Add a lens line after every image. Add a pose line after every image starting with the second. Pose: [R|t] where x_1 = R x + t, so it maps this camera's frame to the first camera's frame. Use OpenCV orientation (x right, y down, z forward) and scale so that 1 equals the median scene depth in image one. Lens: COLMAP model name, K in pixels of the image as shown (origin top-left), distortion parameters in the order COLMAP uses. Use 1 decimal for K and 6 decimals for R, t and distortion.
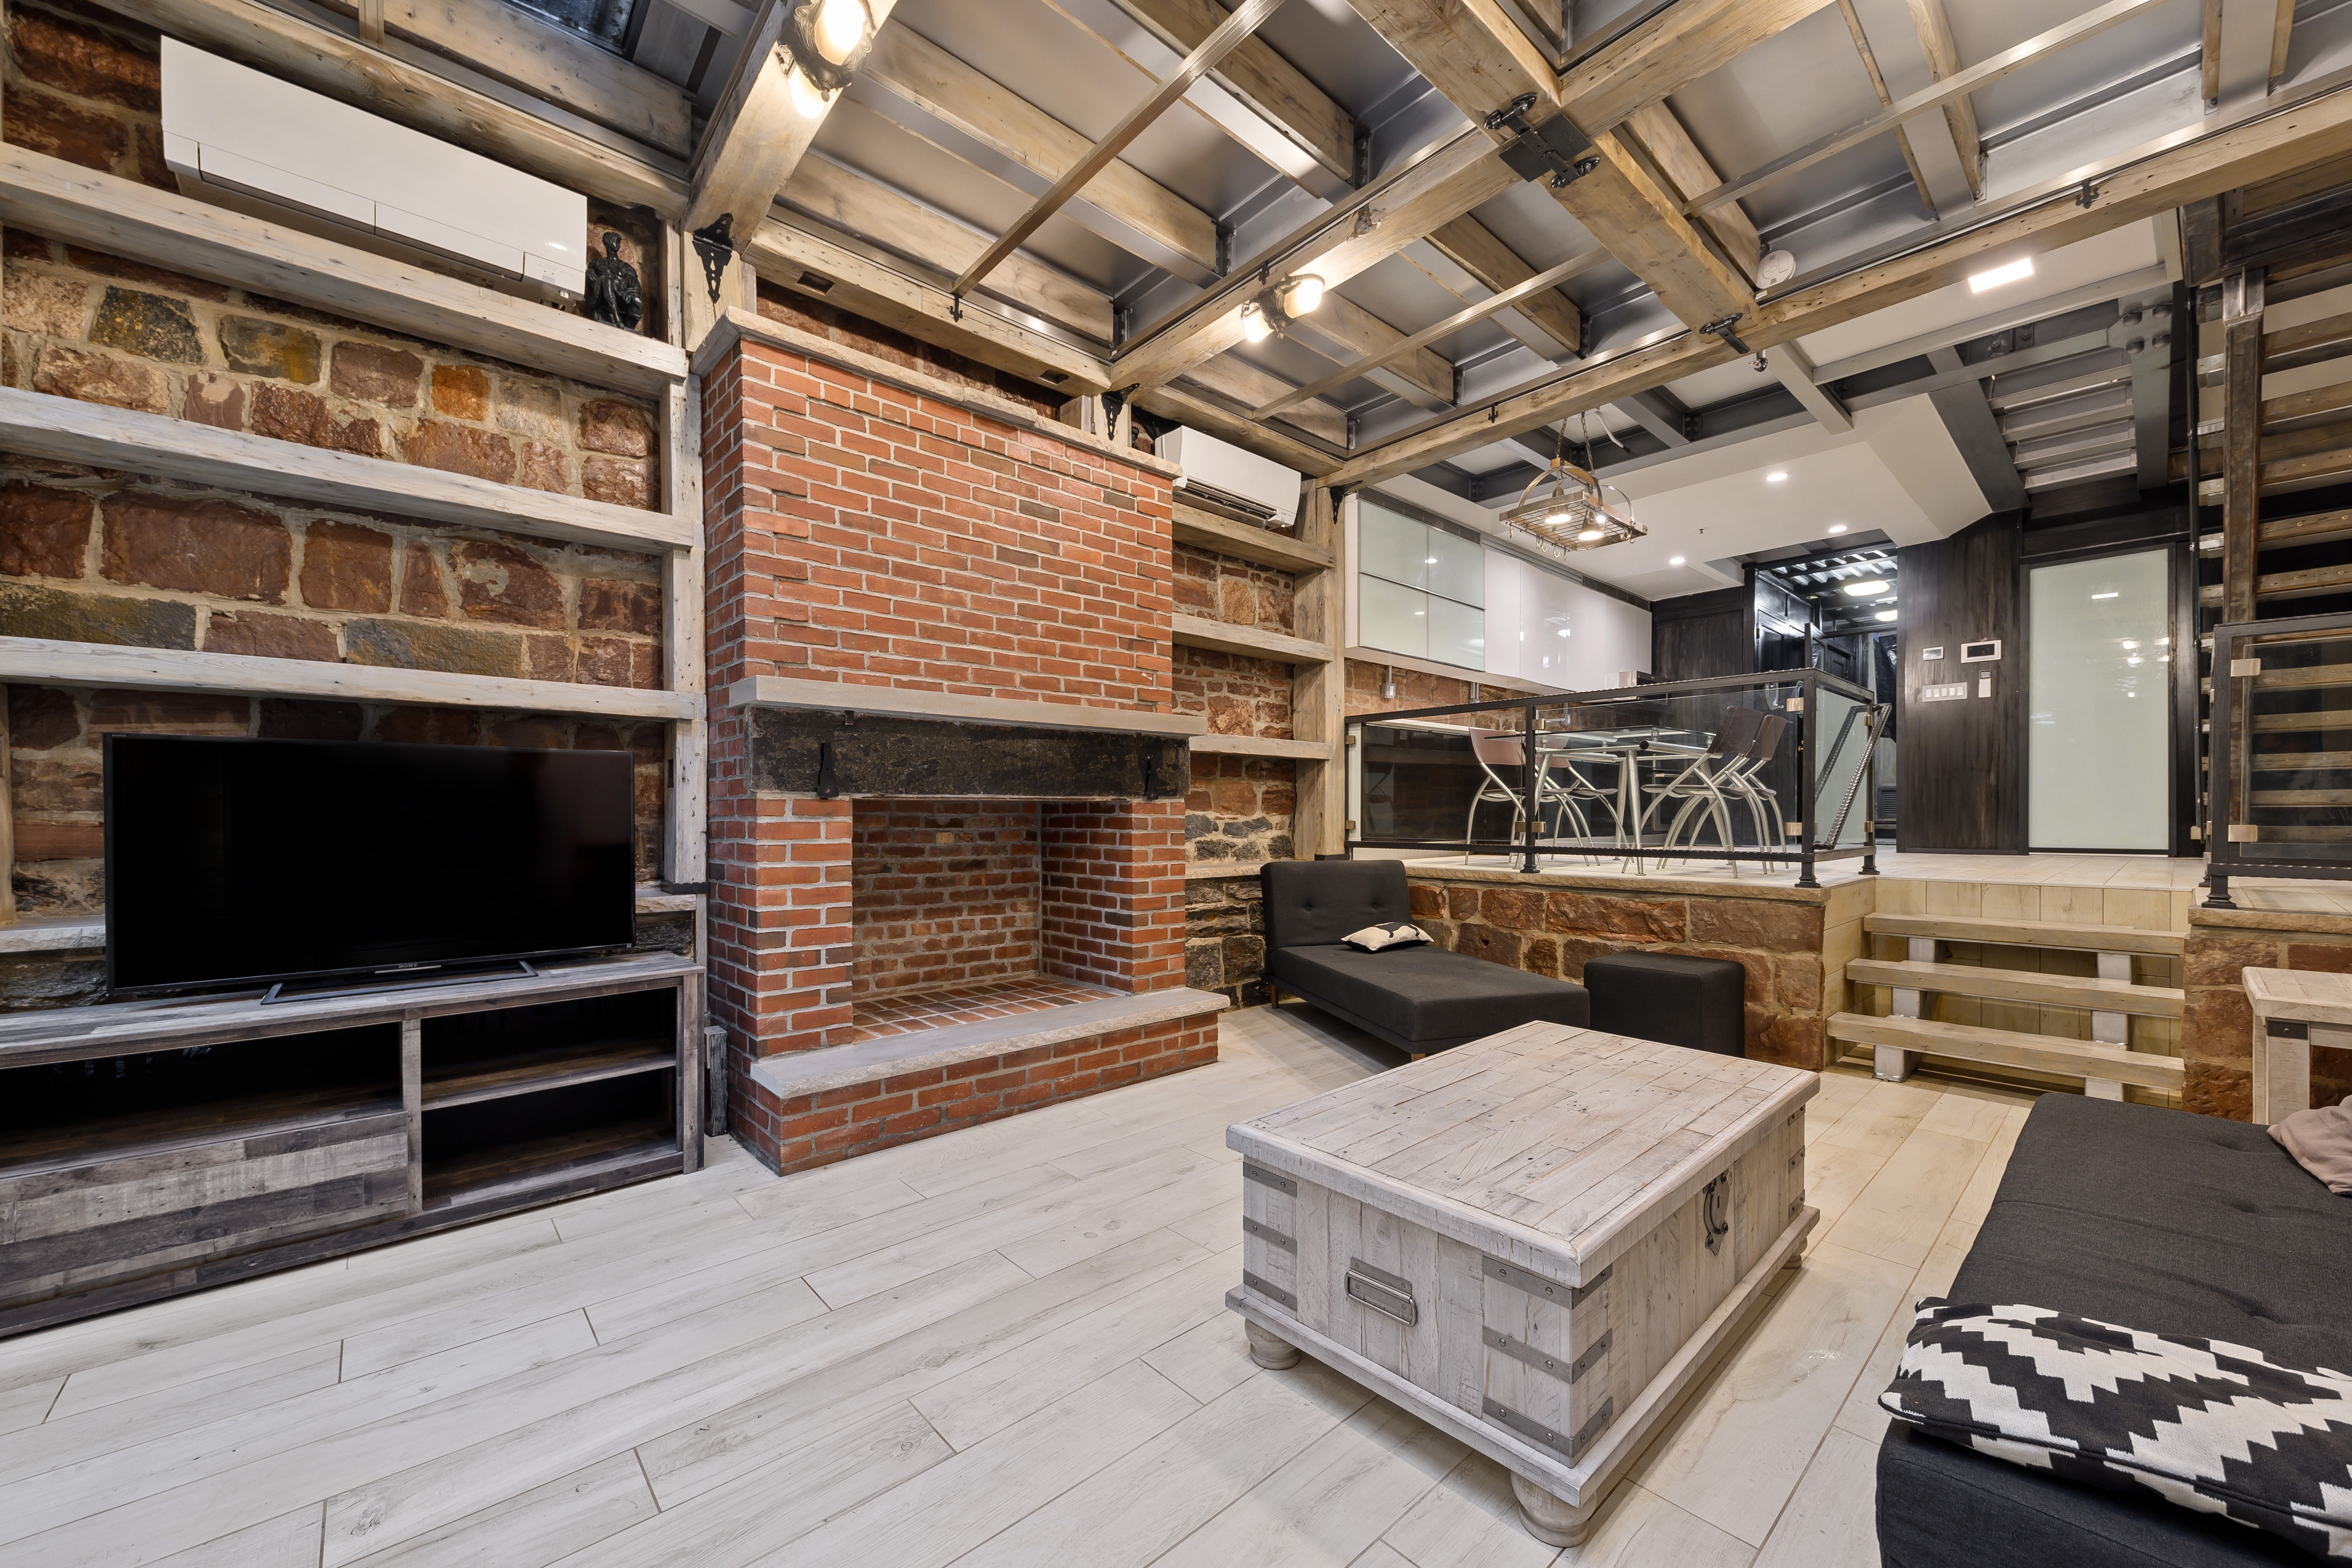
lens RADIAL K [[879.4, 0, 1175.2], [0, 879.4, 807.6], [0, 0, 1]] dist [0.005397, -0.003454]
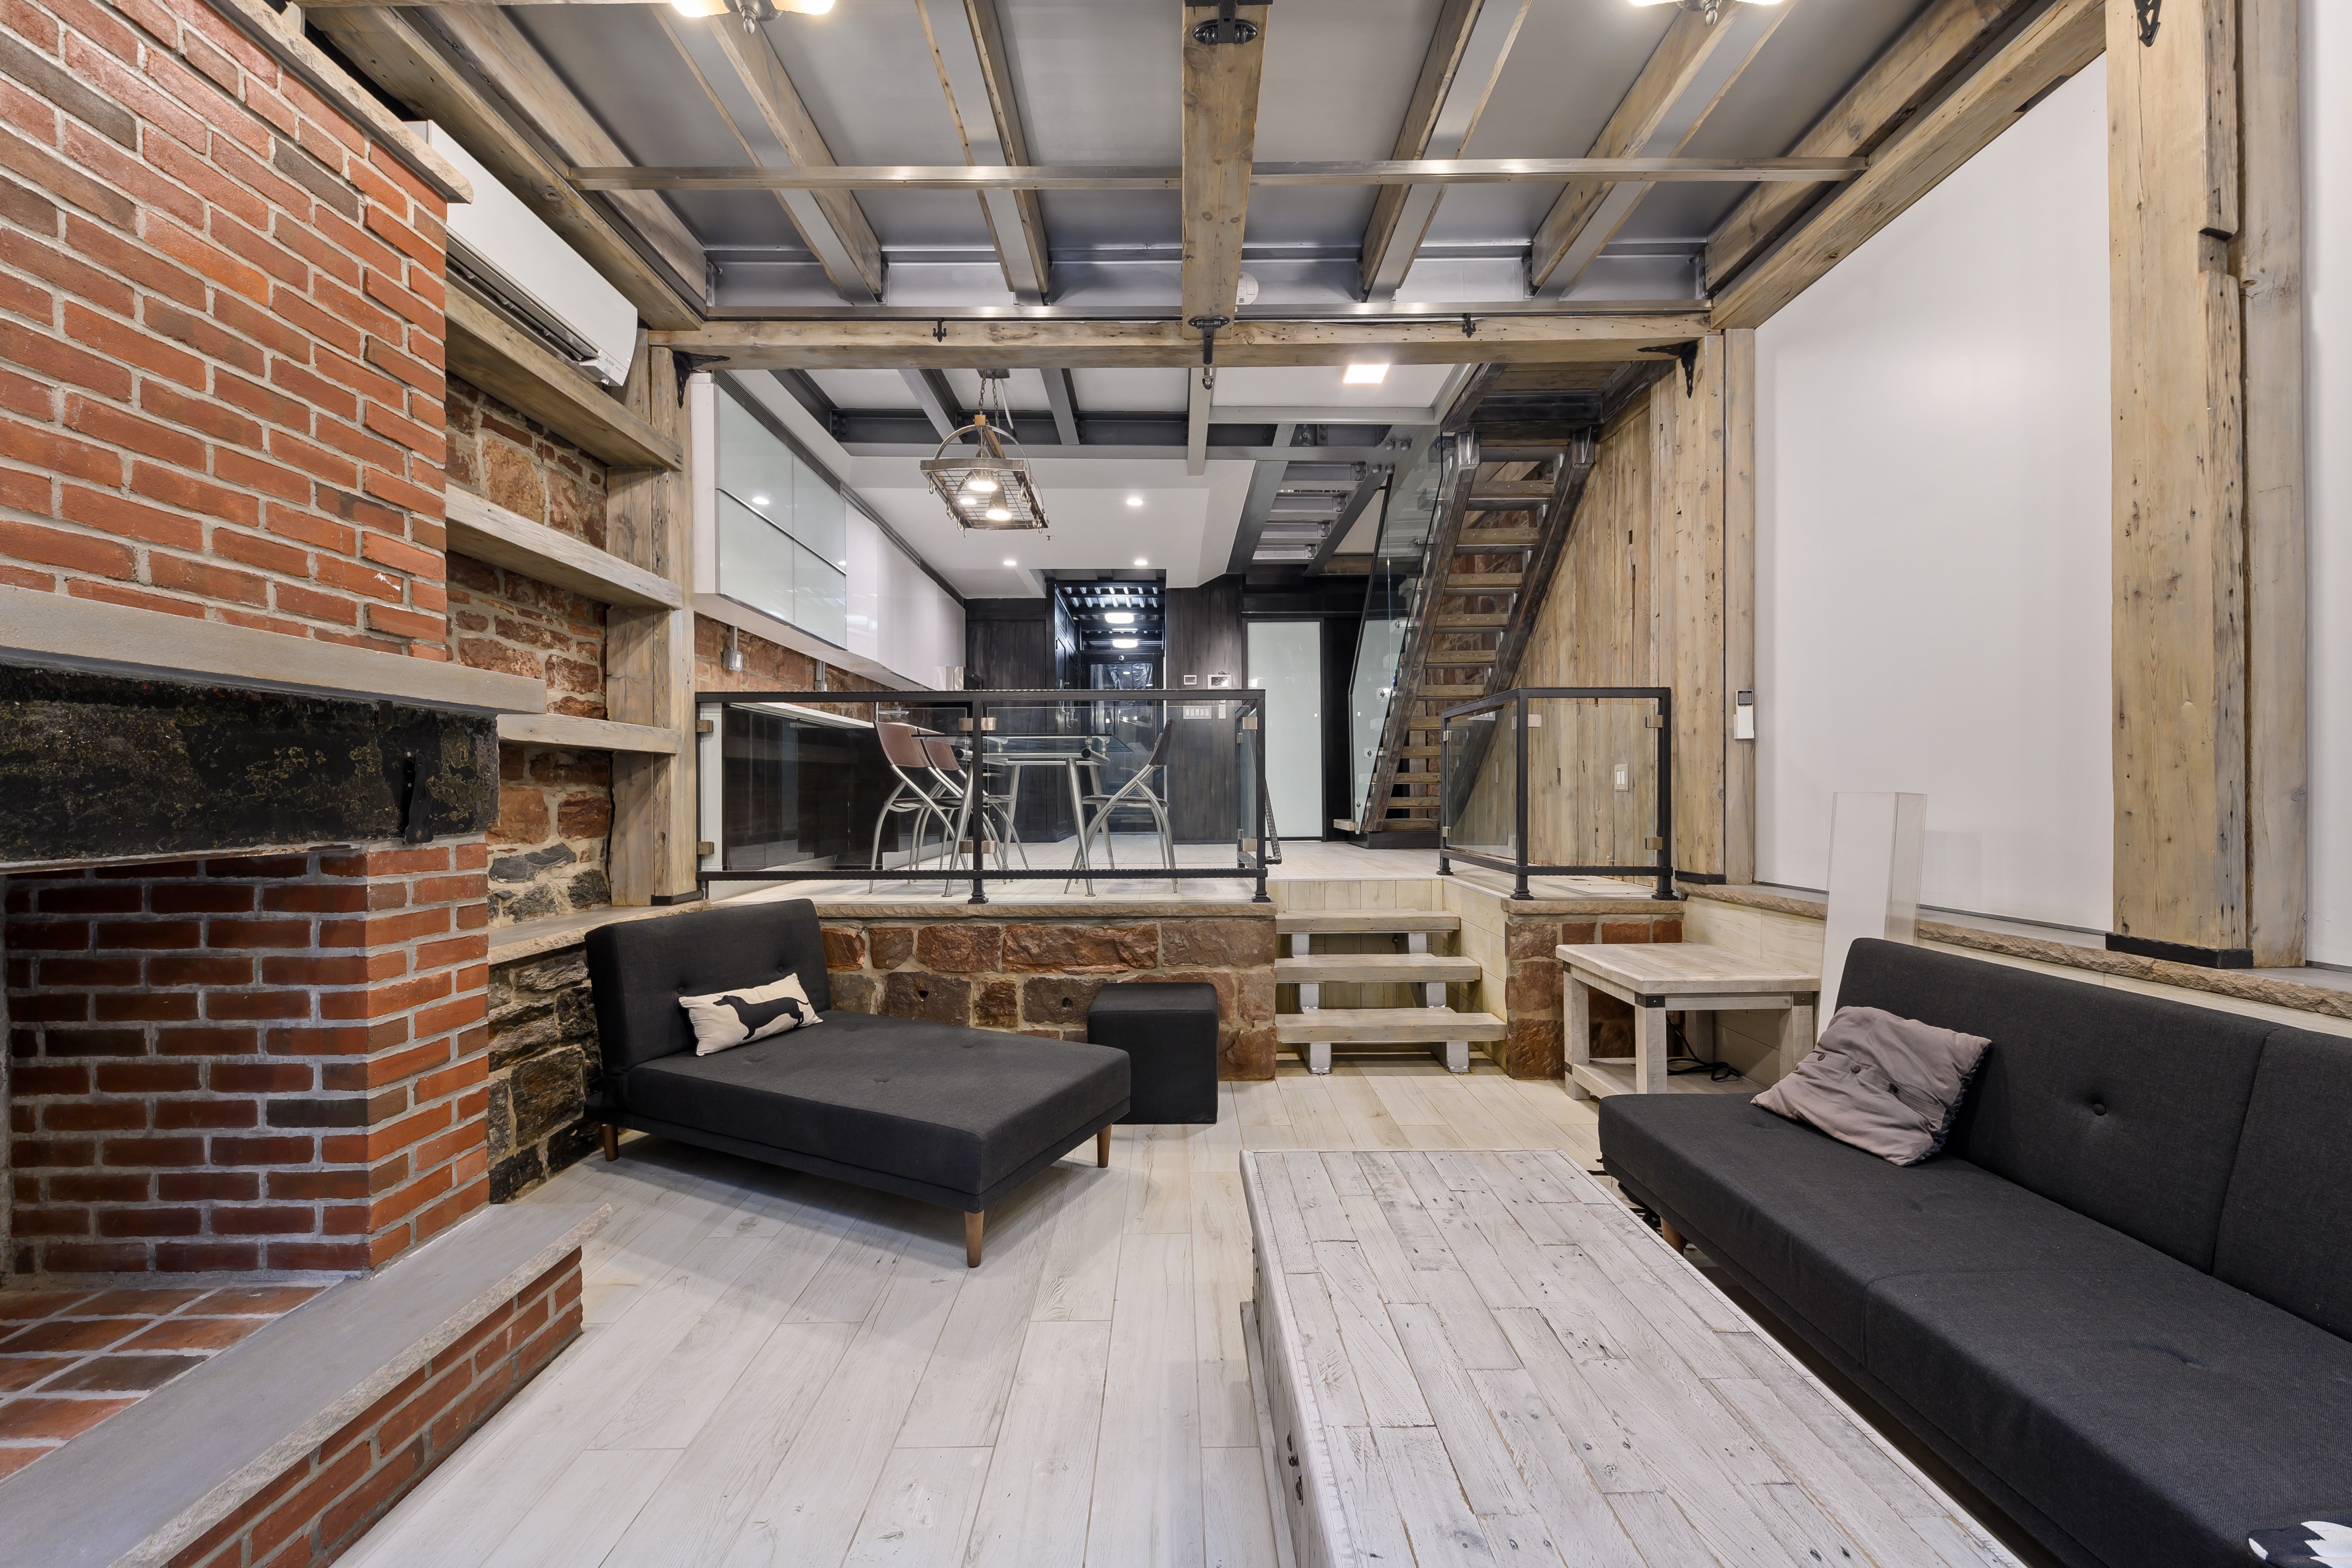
lens RADIAL K [[879.4, 0, 1184.6], [0, 879.4, 791.6], [0, 0, 1]] dist [0.005397, -0.003454]
pose [[0.653042, -0.000505, 0.757321, -0.099111], [0.000244, 1.000000, 0.000457, -0.031412], [-0.757322, -0.000114, 0.653042, 0.320035]]
